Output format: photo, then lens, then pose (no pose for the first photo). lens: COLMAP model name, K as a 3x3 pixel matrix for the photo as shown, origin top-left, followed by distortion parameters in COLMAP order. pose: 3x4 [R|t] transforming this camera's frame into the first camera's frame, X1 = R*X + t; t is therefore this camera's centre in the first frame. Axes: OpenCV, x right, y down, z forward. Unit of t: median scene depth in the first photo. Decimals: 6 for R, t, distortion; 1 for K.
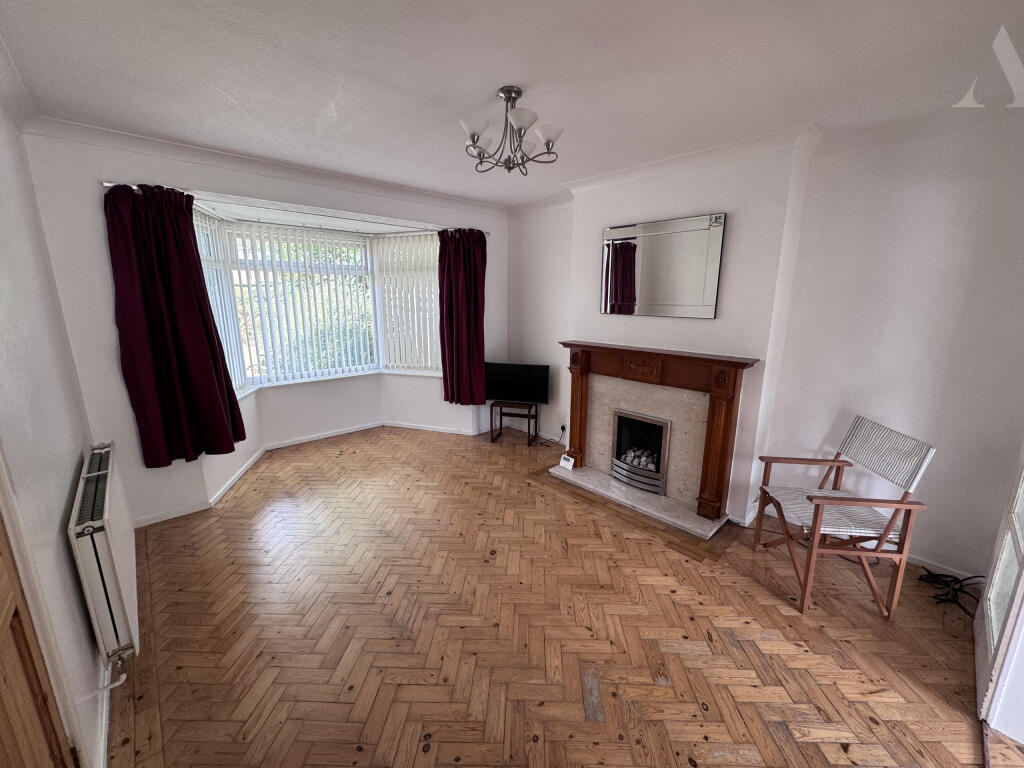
lens RADIAL K [[407.0, 0, 512.0], [0, 407.0, 384.0], [0, 0, 1]] dist [0.001278, 0.000147]
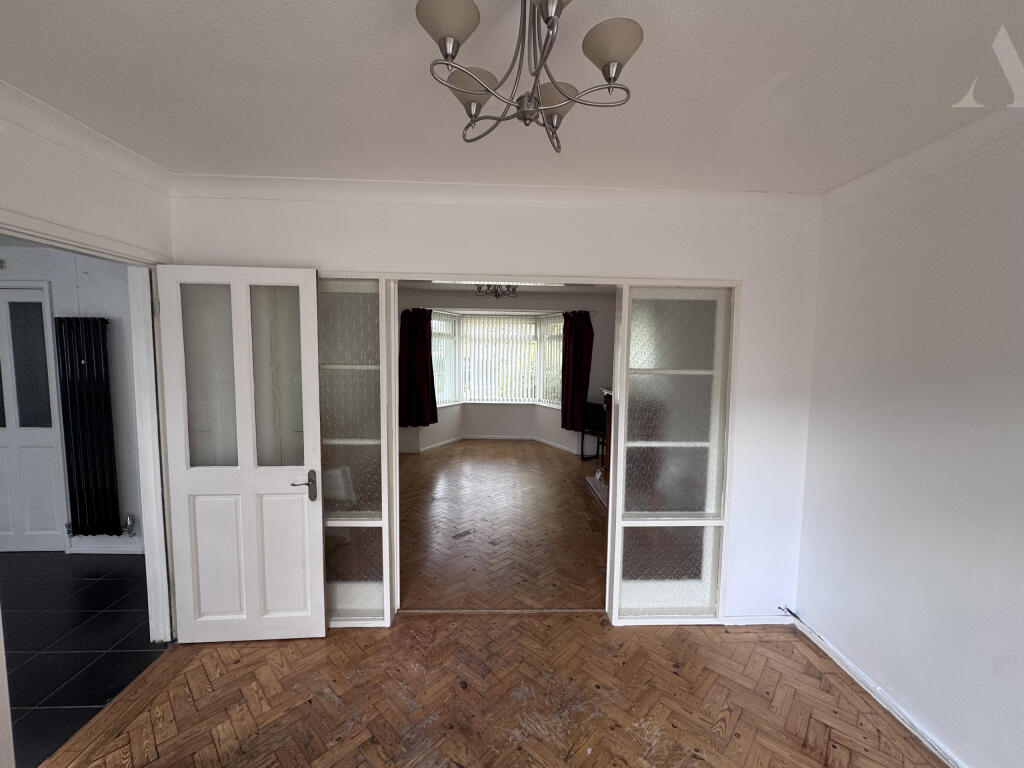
lens RADIAL K [[407.0, 0, 512.0], [0, 407.0, 384.0], [0, 0, 1]] dist [0.001278, 0.000147]
pose [[0.755011, 0.063476, -0.652632, 0.709828], [-0.153118, 0.984854, -0.081349, 0.041892], [0.637583, 0.161349, 0.753295, -0.239207]]
